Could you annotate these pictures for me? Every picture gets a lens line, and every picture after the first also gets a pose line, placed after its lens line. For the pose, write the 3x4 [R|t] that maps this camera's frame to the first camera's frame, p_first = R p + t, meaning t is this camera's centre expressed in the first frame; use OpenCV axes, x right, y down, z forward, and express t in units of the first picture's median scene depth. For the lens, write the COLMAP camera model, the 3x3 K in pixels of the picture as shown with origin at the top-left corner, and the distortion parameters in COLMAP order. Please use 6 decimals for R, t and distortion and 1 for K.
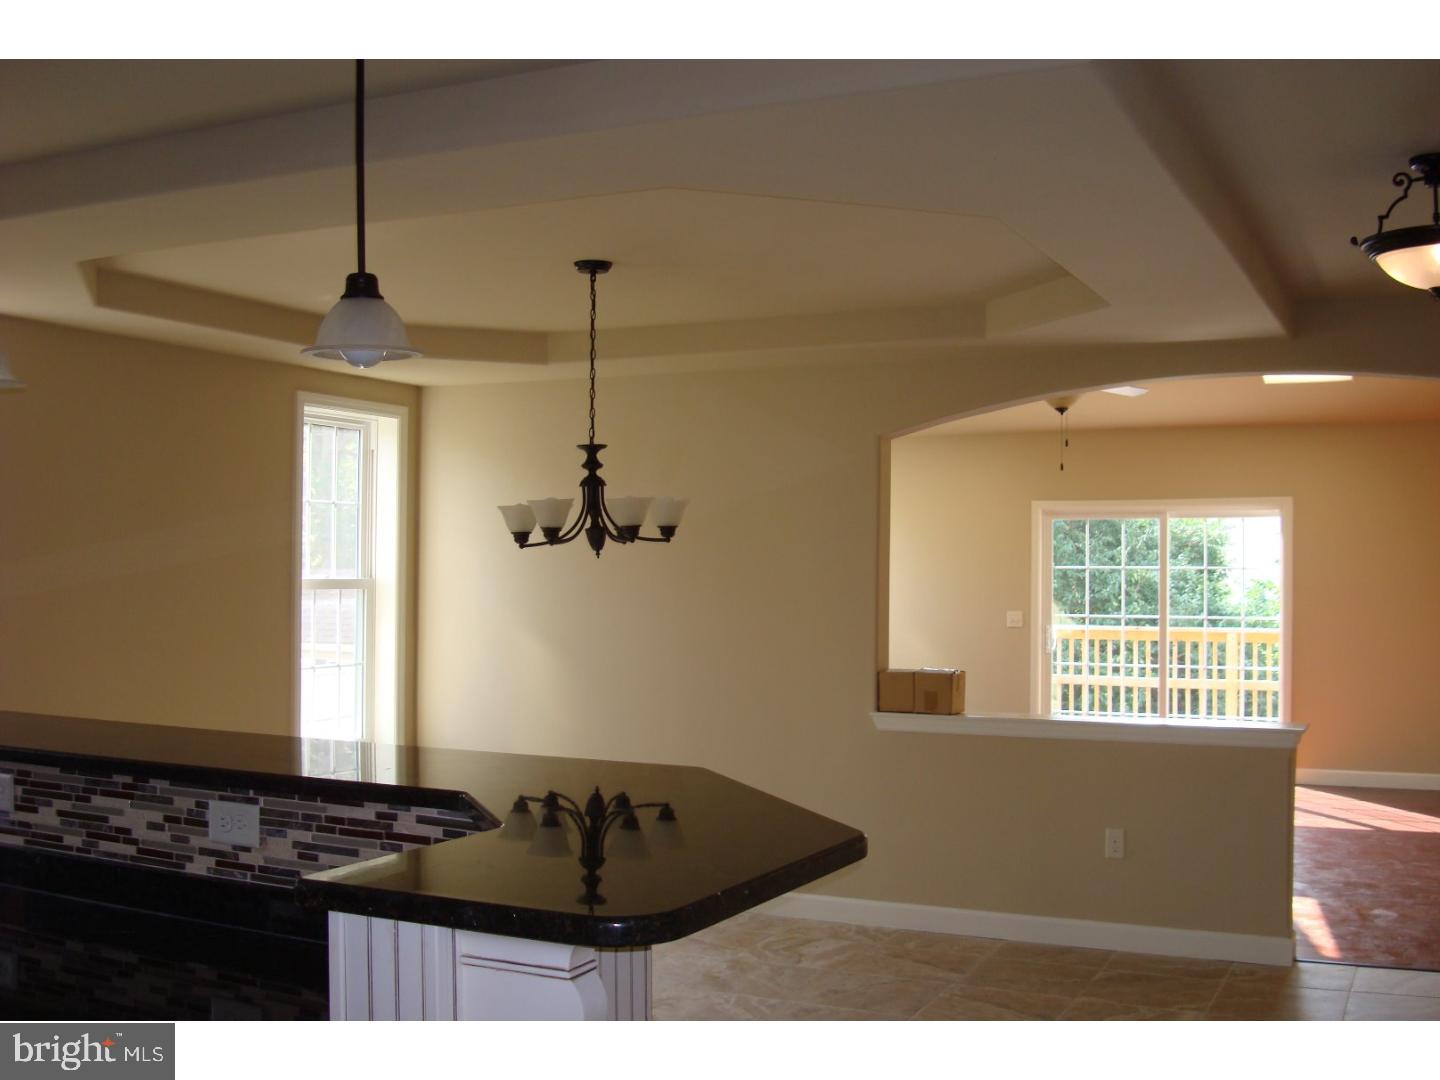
lens RADIAL K [[1482.7, 0, 720.7], [0, 1482.7, 540.6], [0, 0, 1]] dist [-0.119299, 0.000000]
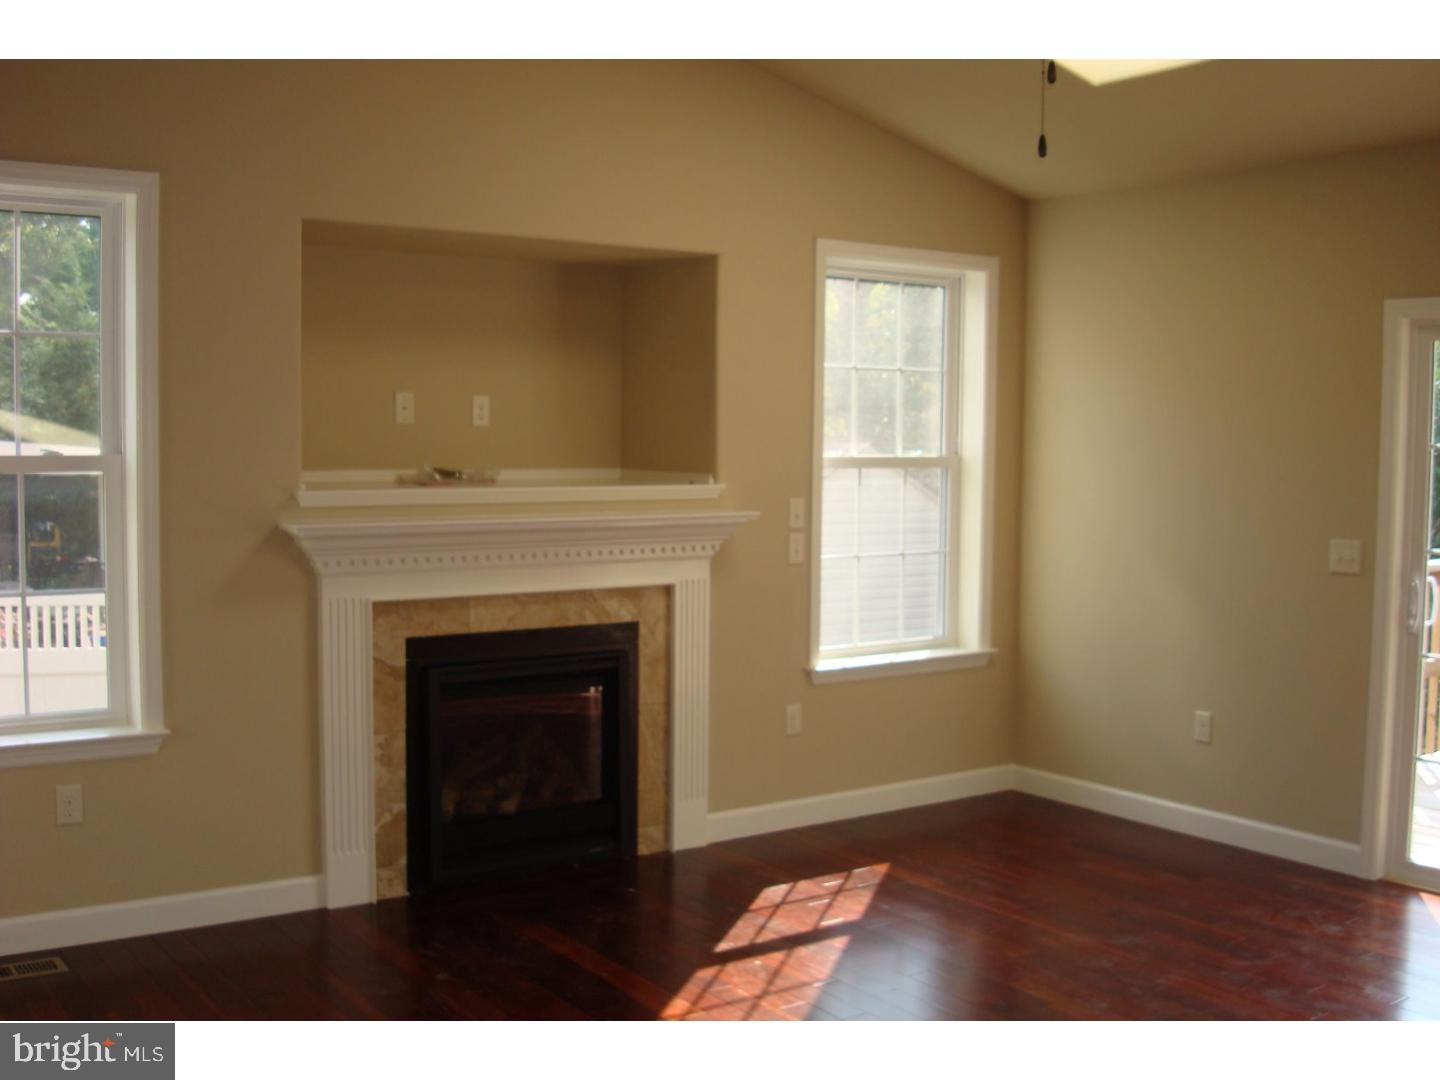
lens RADIAL K [[1482.7, 0, 717.0], [0, 1482.7, 542.5], [0, 0, 1]] dist [-0.119299, 0.000000]
pose [[0.859873, 0.037929, -0.509098, 0.111226], [0.004553, 0.996627, 0.081940, 0.004476], [0.510488, -0.072775, 0.856800, 0.214618]]
